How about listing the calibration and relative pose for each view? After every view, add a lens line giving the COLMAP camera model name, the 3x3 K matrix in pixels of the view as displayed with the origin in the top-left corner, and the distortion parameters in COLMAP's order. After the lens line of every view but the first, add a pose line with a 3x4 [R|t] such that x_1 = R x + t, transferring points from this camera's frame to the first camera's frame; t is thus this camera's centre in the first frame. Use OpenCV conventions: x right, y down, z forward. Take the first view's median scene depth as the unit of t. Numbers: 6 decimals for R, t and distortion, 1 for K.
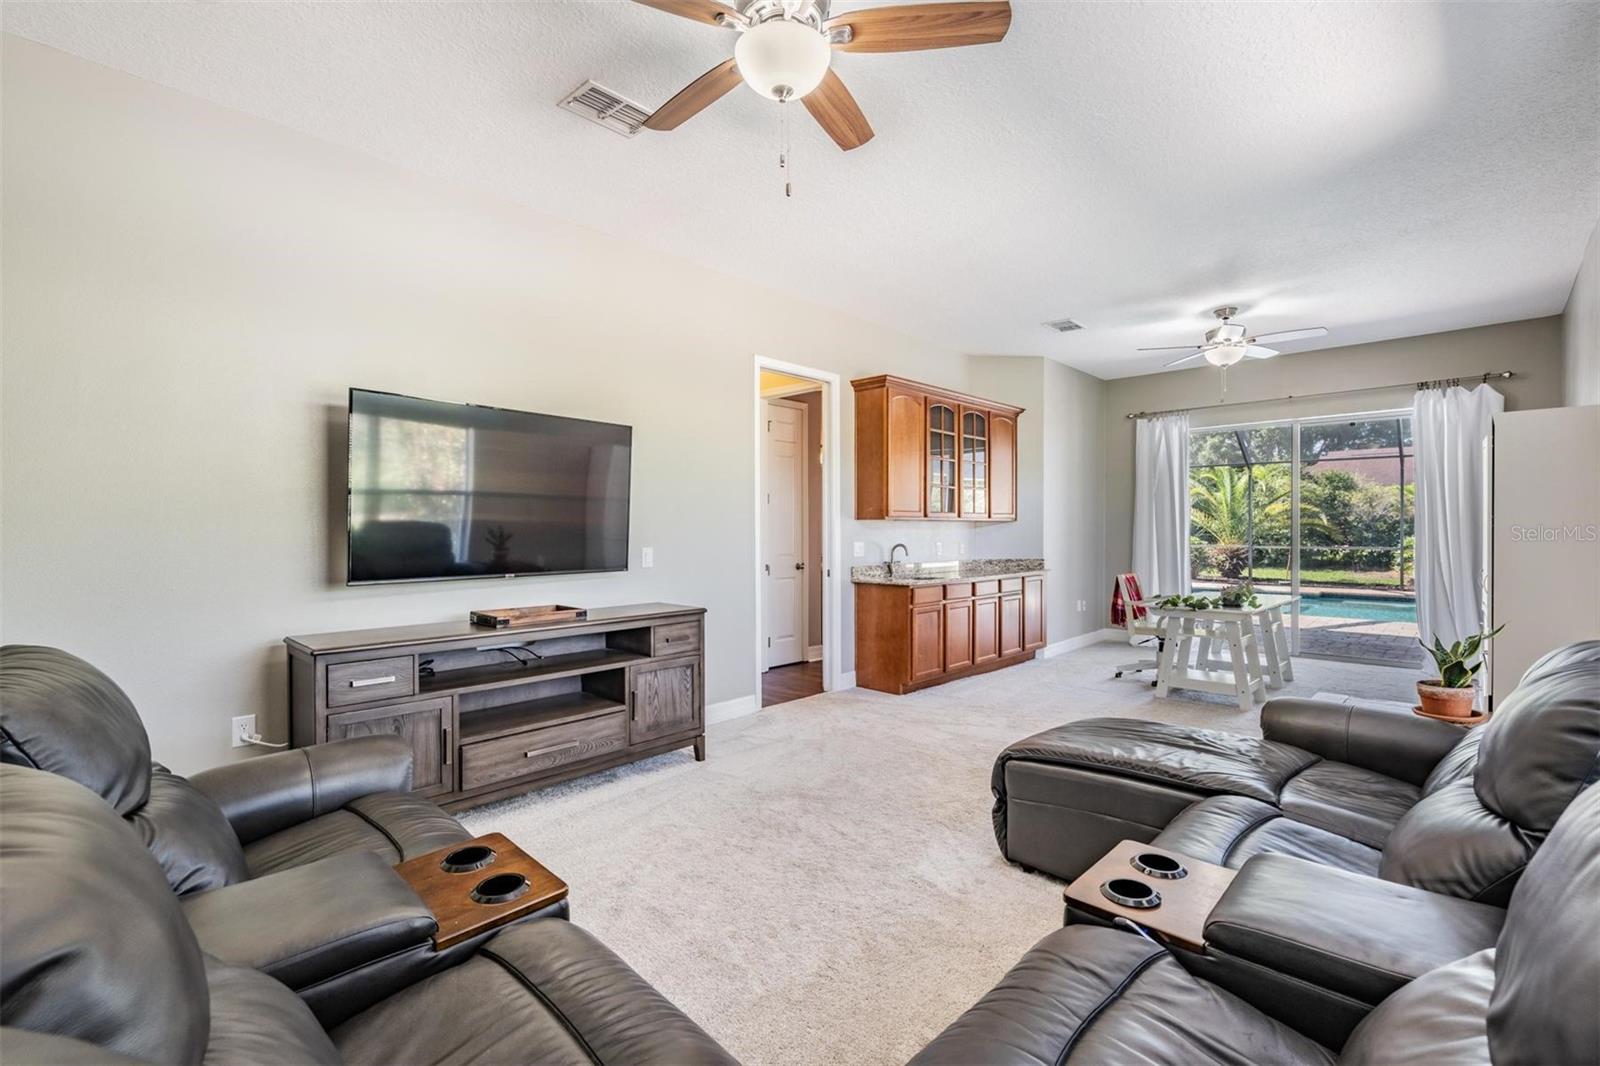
lens RADIAL K [[716.0, 0, 800.0], [0, 716.0, 533.0], [0, 0, 1]] dist [-0.000162, -0.000014]
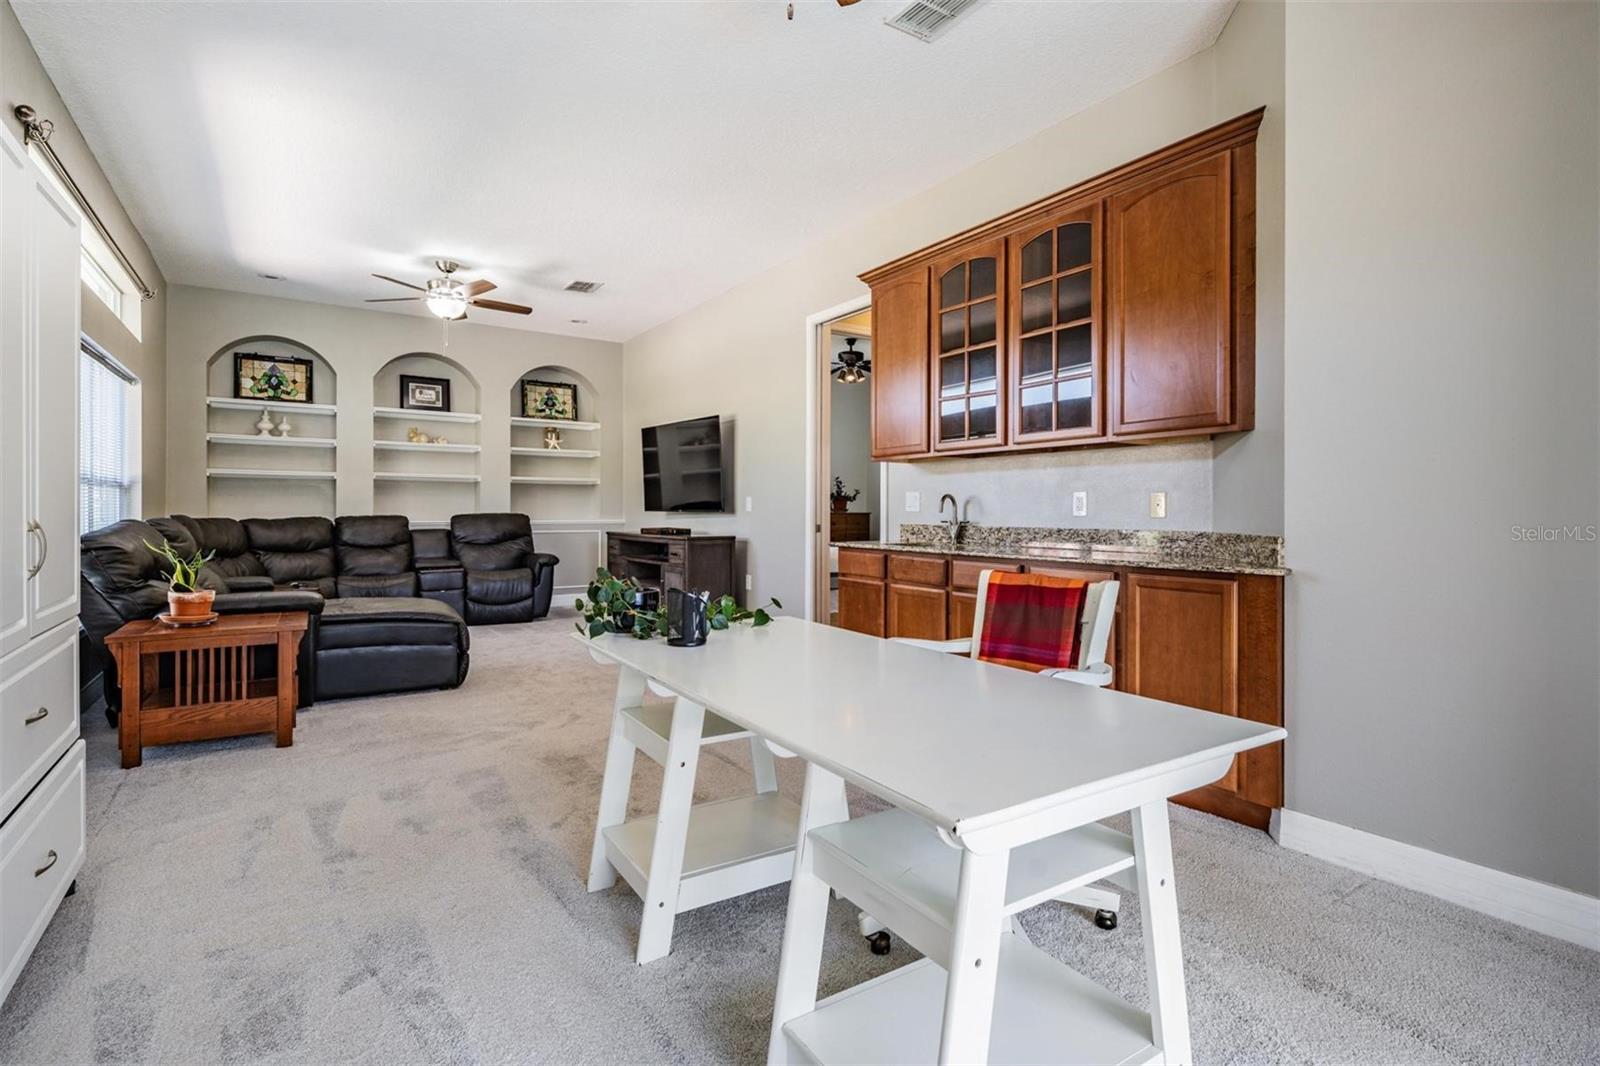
lens RADIAL K [[770.5, 0, 802.3], [0, 770.5, 502.2], [0, 0, 1]] dist [-0.003384, -0.000187]
pose [[-0.221001, -0.003697, -0.975266, 1.232571], [-0.003234, 0.999990, -0.003058, 0.035479], [0.975268, 0.002478, -0.221011, 1.456899]]
